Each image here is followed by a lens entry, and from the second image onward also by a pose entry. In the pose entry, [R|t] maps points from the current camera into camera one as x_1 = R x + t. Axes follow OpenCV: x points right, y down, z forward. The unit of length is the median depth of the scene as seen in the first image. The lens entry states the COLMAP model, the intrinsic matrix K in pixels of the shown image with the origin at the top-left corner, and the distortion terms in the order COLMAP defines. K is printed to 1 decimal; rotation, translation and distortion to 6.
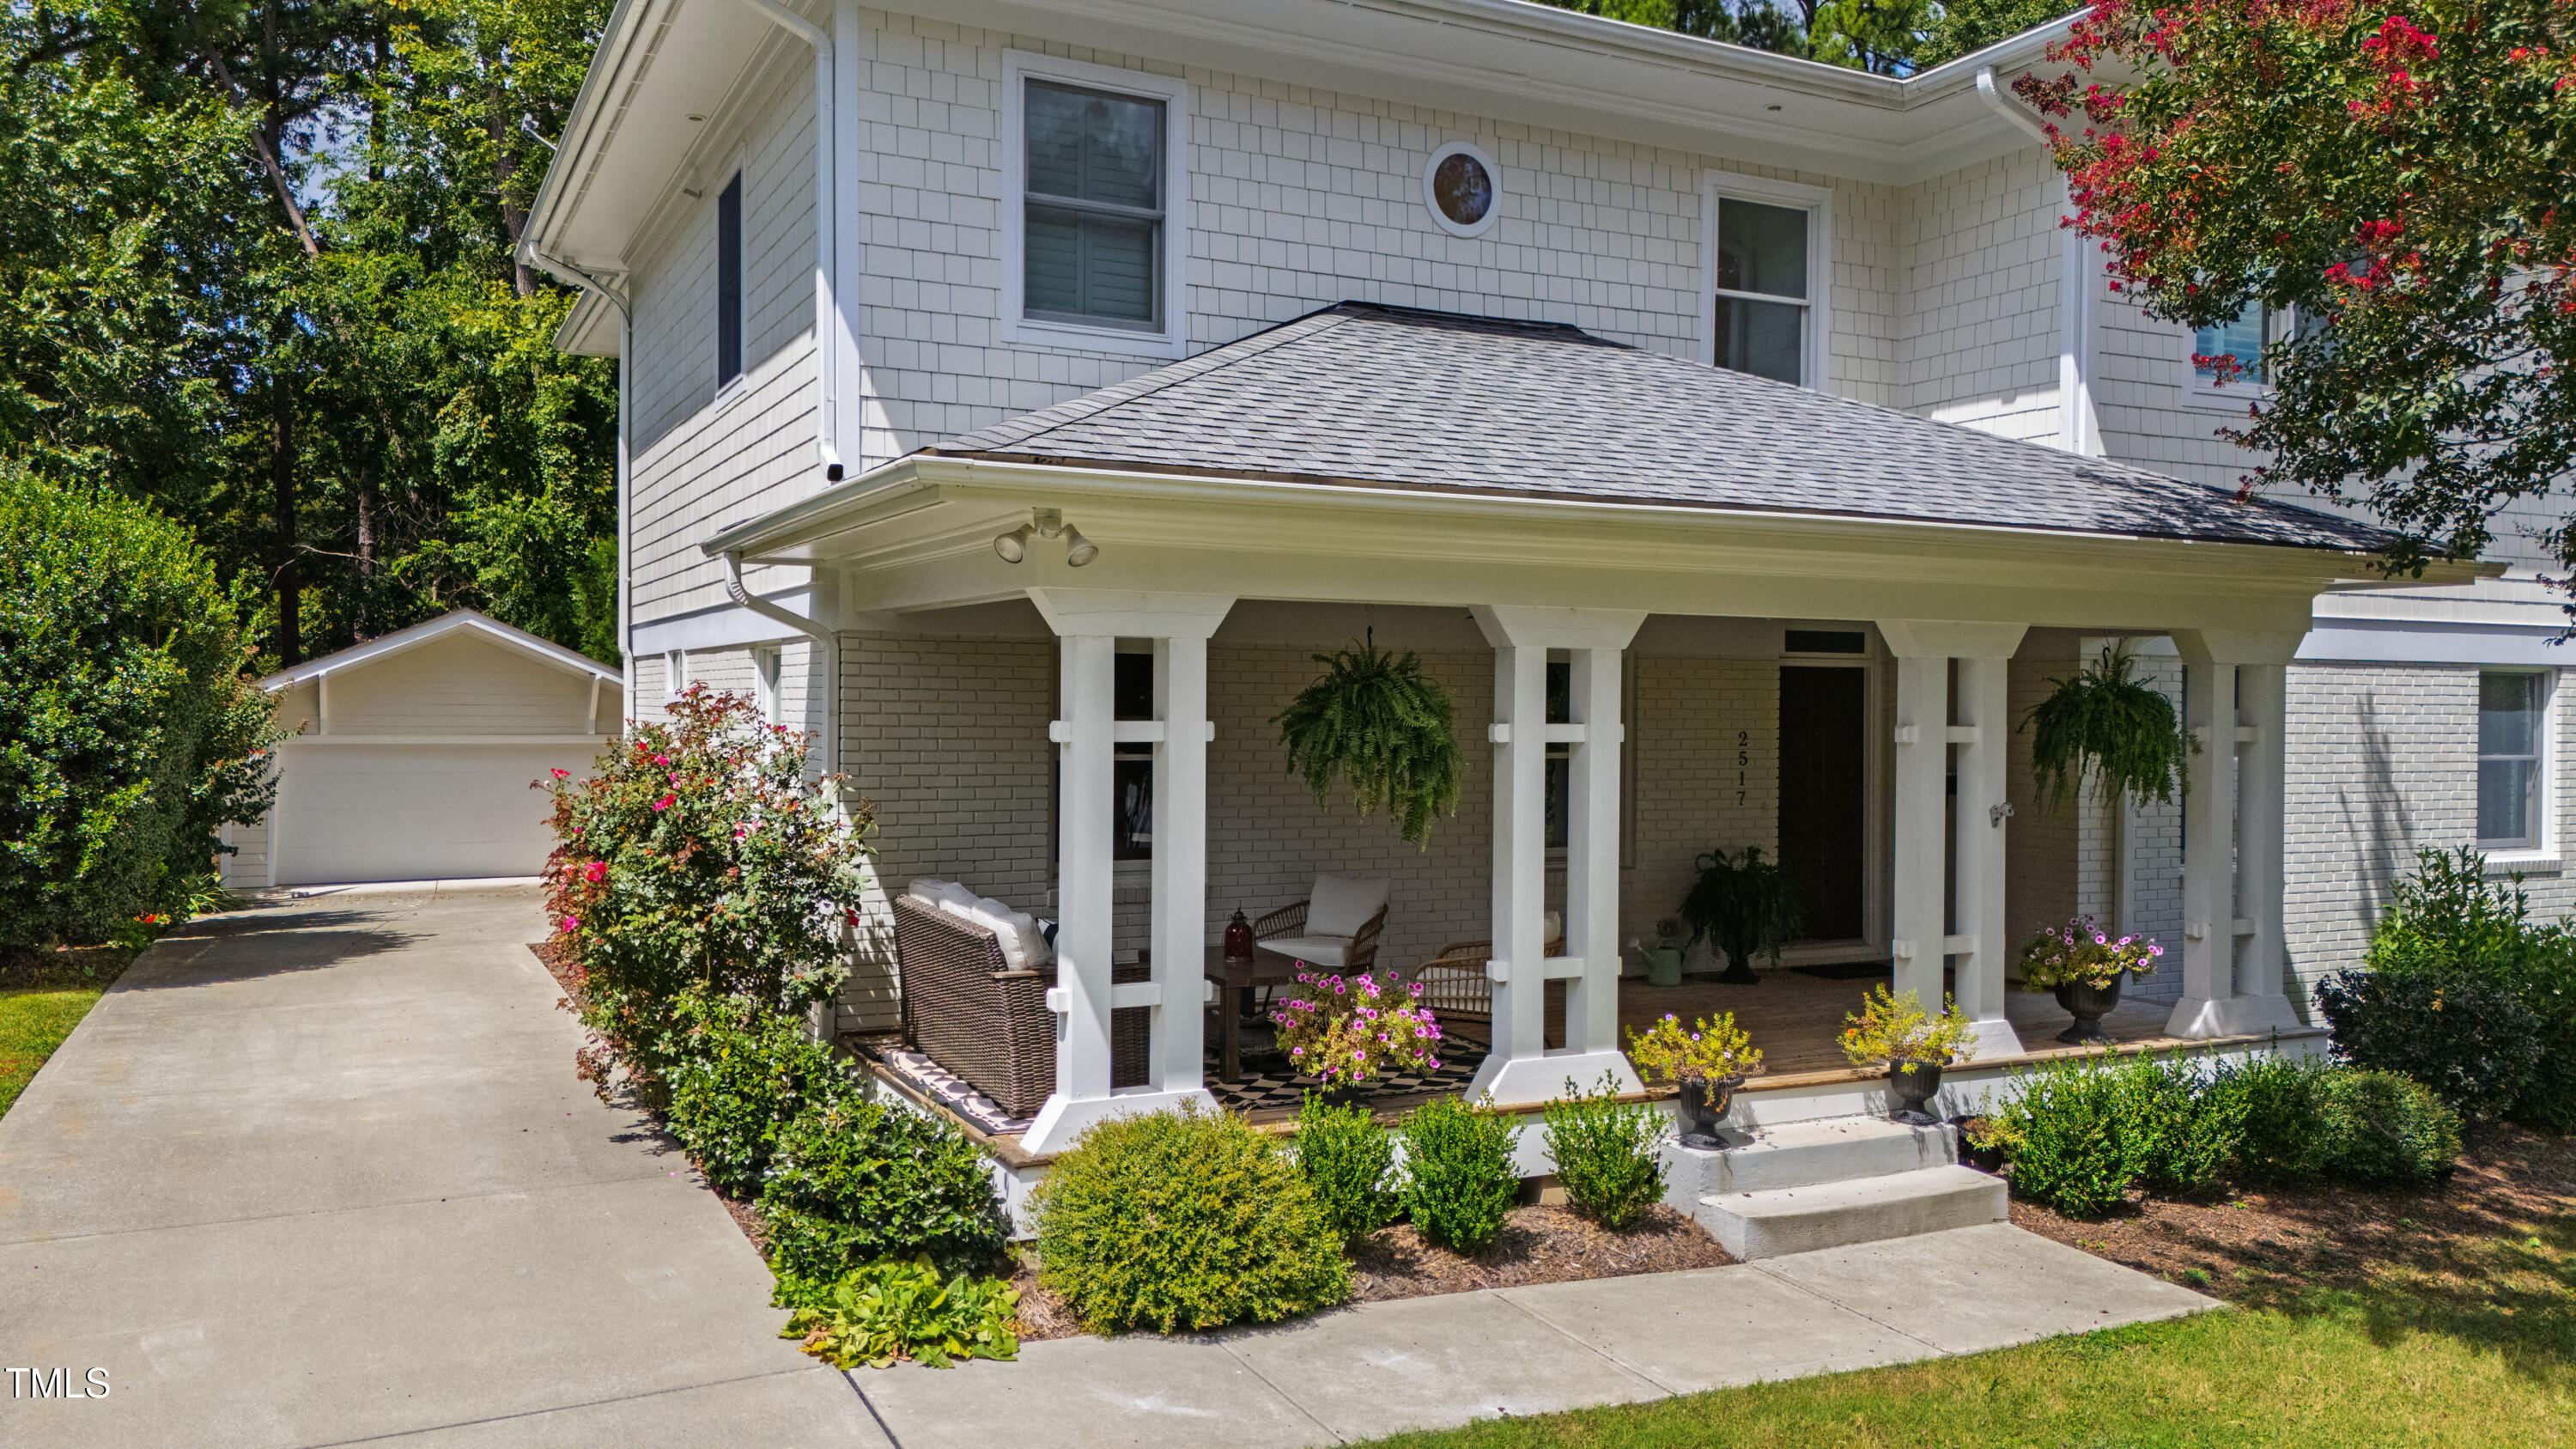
lens RADIAL K [[1901.2, 0, 1269.3], [0, 1901.2, 708.0], [0, 0, 1]] dist [0.078039, -0.082715]
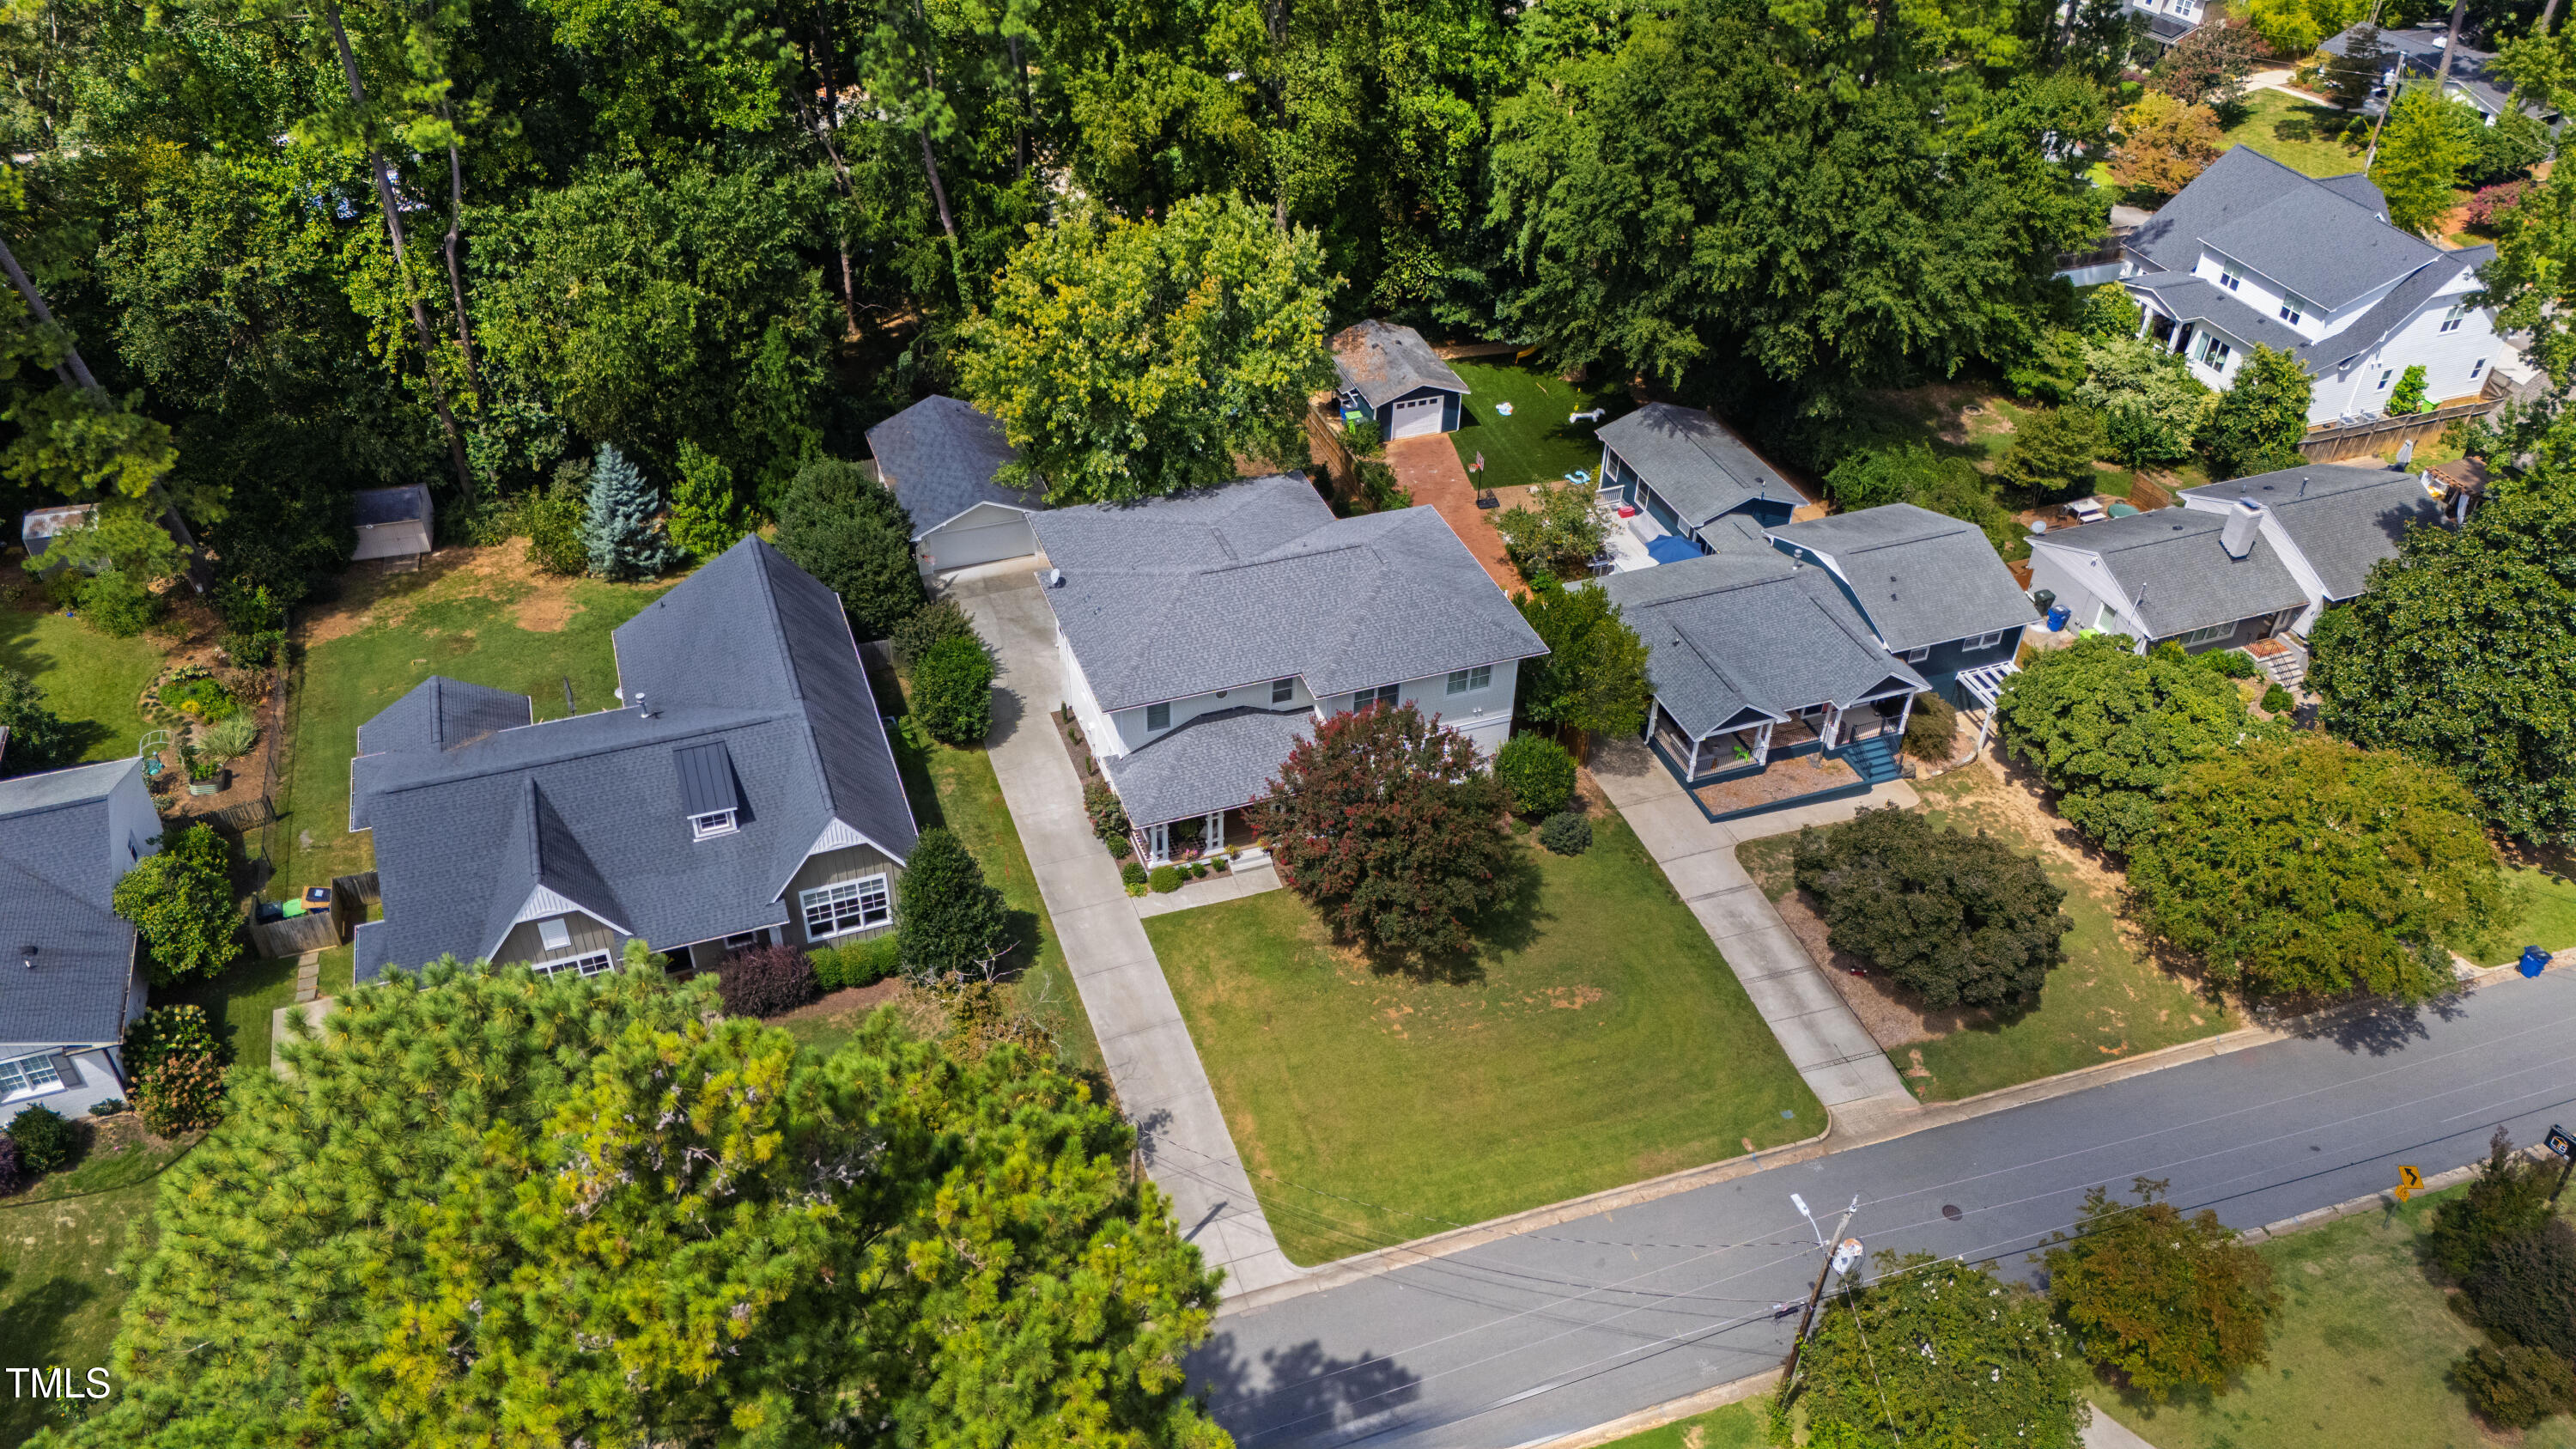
lens RADIAL K [[1863.8, 0, 1251.1], [0, 1863.8, 727.7], [0, 0, 1]] dist [0.102916, -0.076043]
pose [[0.992958, 0.074055, -0.092470, 0.990240], [-0.003040, 0.796214, 0.605008, -4.967600], [0.118430, -0.600466, 0.790831, -4.871093]]
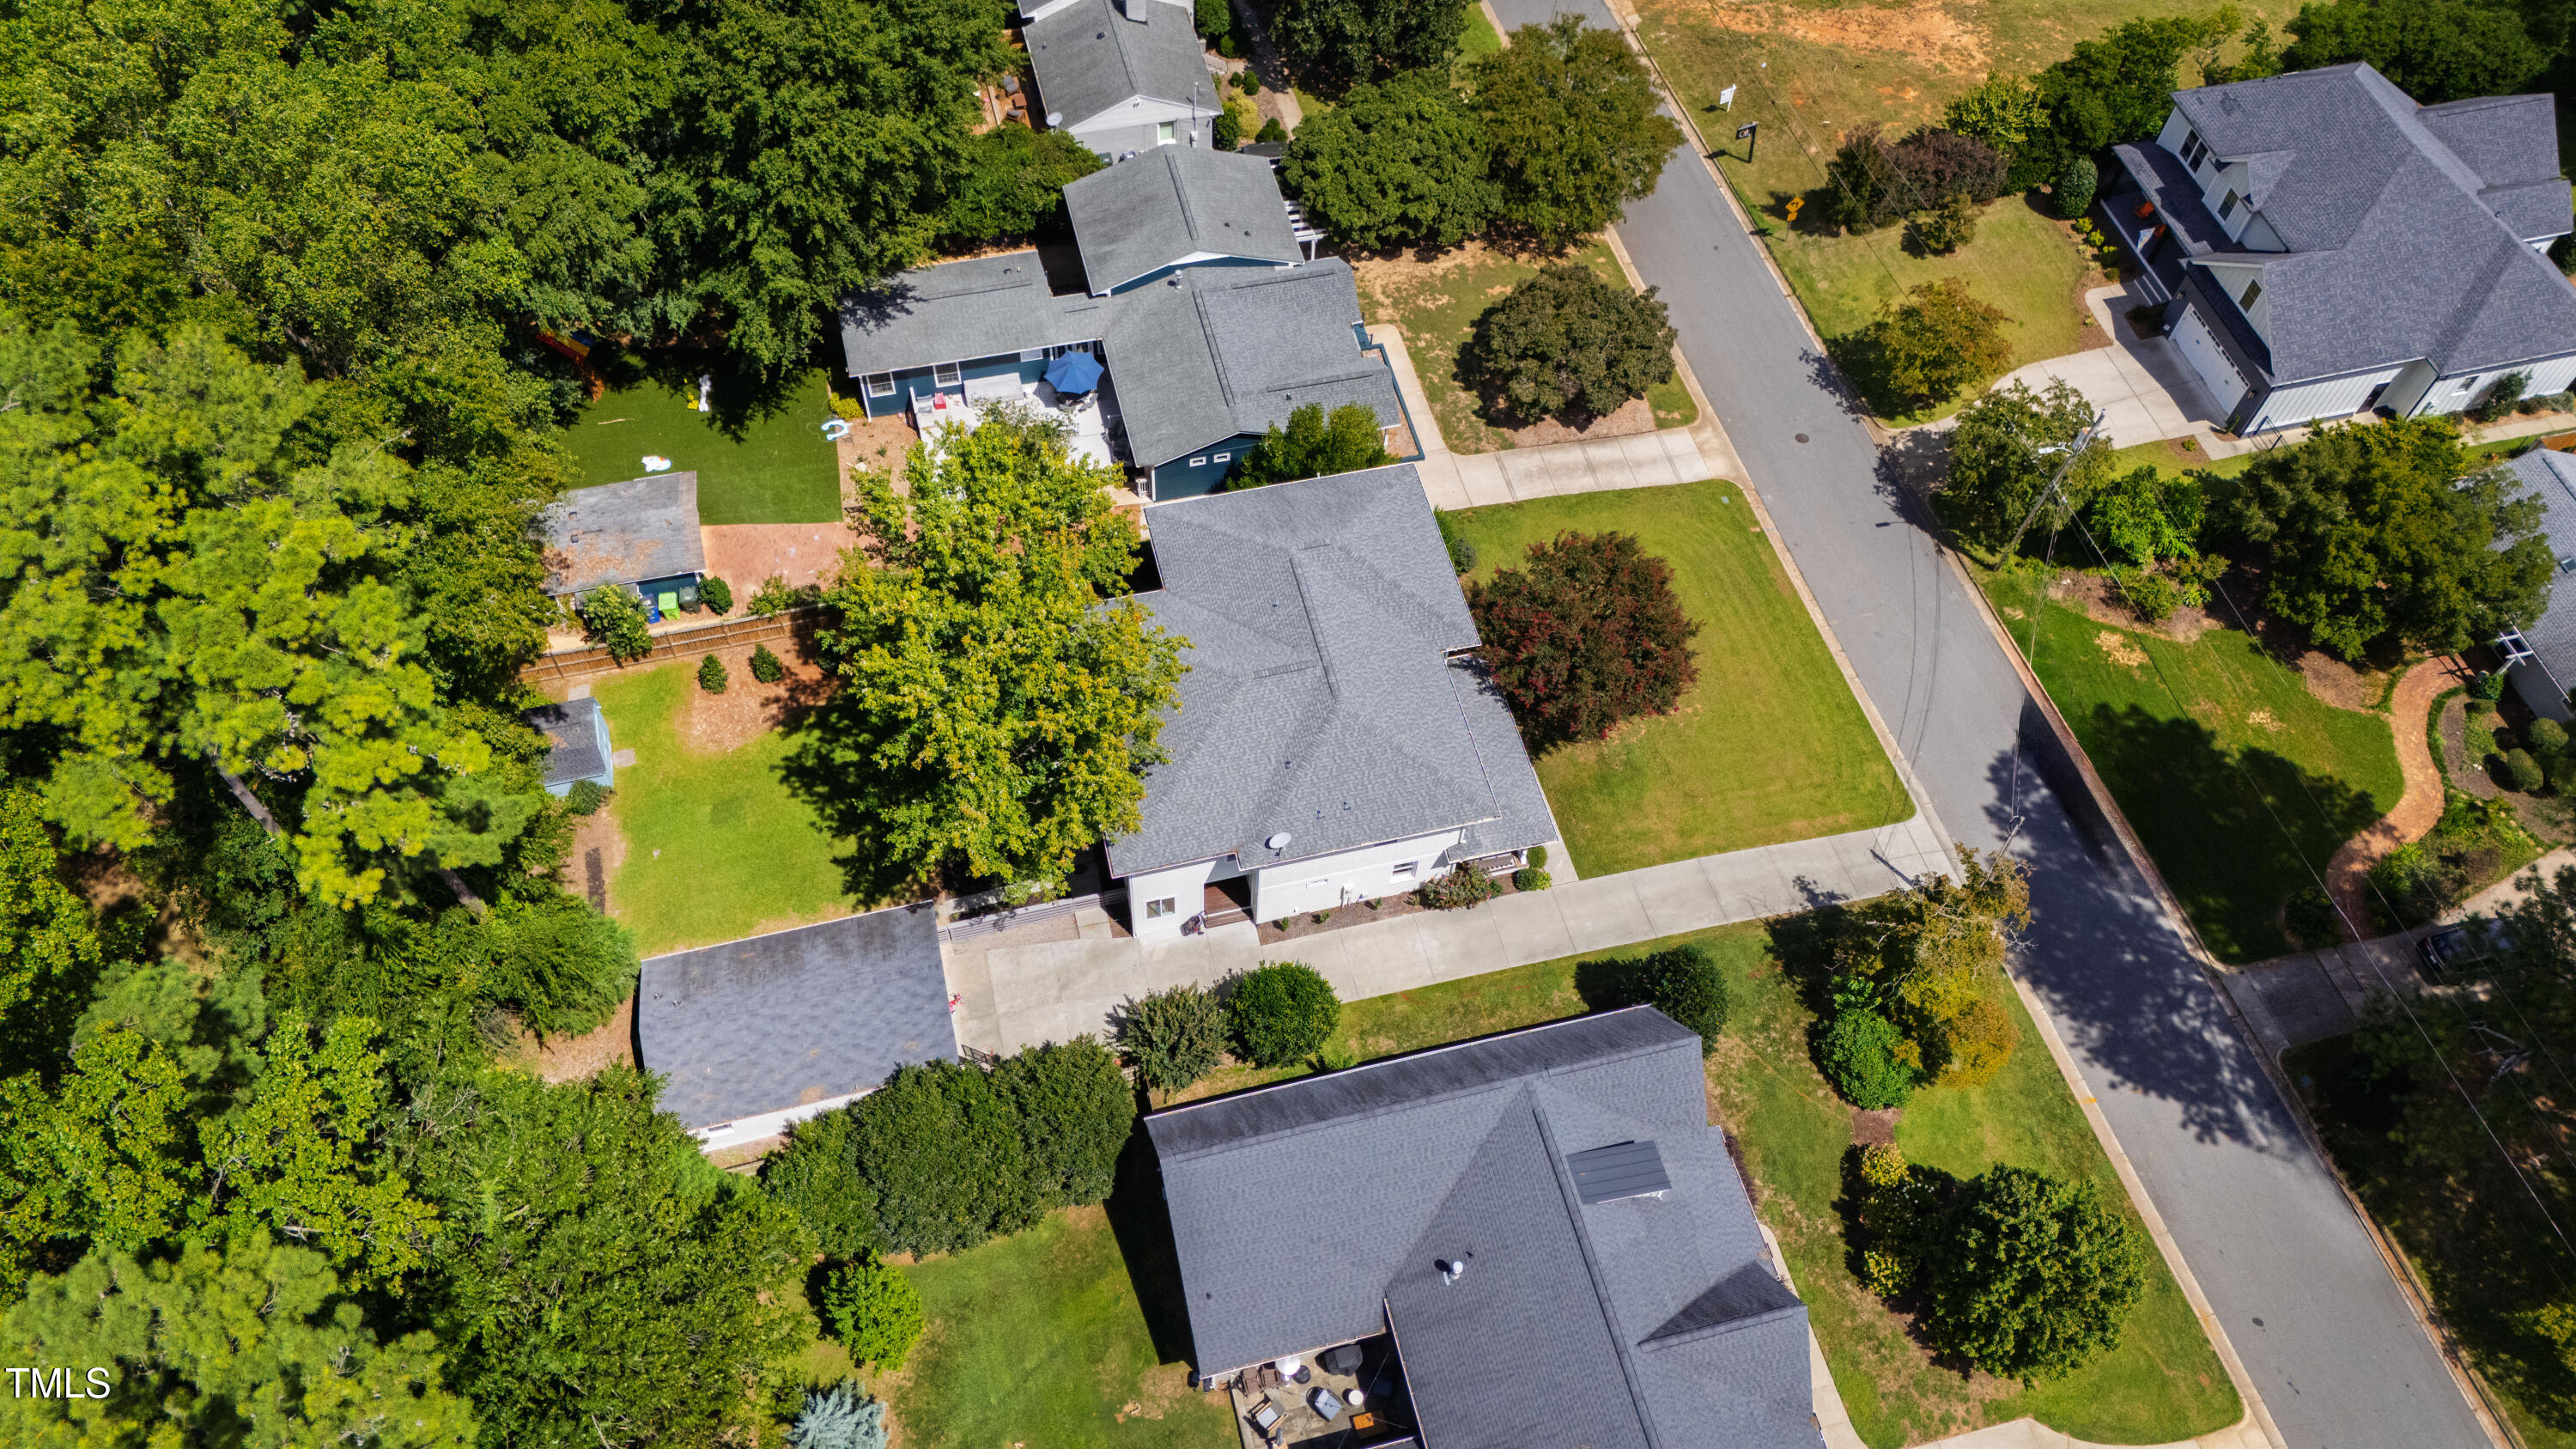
lens RADIAL K [[1938.0, 0, 1288.0], [0, 1938.0, 724.5], [0, 0, 1]] dist [0.098240, -0.085367]
pose [[0.214271, -0.819483, 0.531540, -4.398562], [-0.019901, 0.540403, 0.841171, -7.350150], [-0.976571, -0.190817, 0.099485, 1.153864]]
